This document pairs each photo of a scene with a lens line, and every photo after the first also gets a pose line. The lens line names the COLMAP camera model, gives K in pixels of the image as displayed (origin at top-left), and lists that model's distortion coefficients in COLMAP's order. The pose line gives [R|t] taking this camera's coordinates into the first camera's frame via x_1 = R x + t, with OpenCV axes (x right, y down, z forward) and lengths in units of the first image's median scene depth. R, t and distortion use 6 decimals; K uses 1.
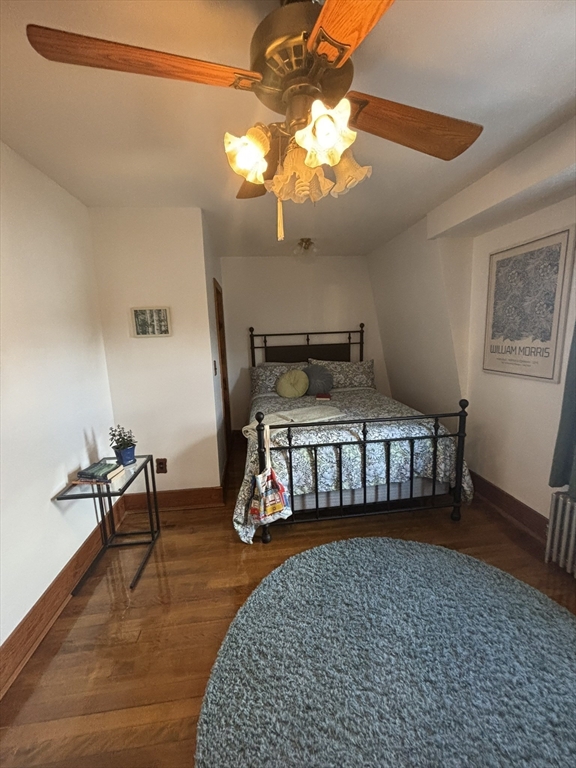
lens RADIAL K [[307.9, 0, 292.3], [0, 307.9, 383.0], [0, 0, 1]] dist [-0.002467, -0.000358]
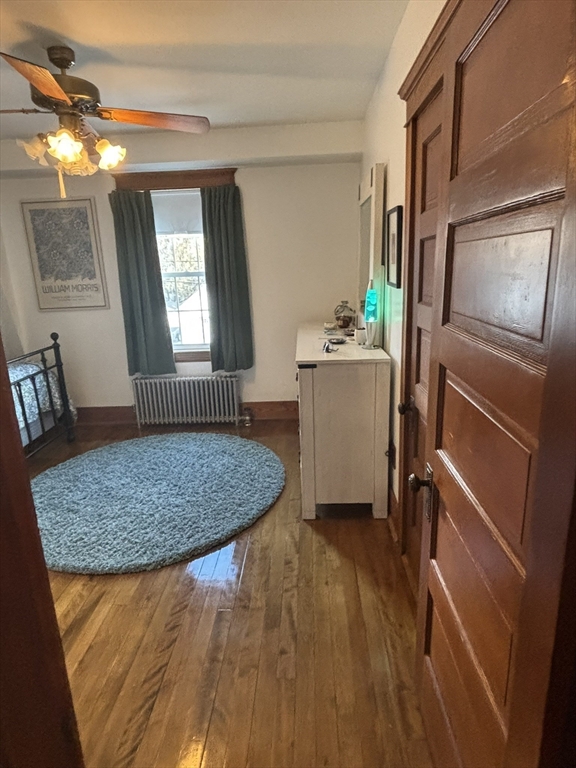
lens RADIAL K [[444.8, 0, 288.0], [0, 444.8, 384.0], [0, 0, 1]] dist [0.003878, 0.000401]
pose [[0.154523, -0.231637, 0.960451, -0.926547], [0.198347, 0.959609, 0.199523, 0.078080], [-0.967875, 0.159671, 0.194226, -0.127075]]
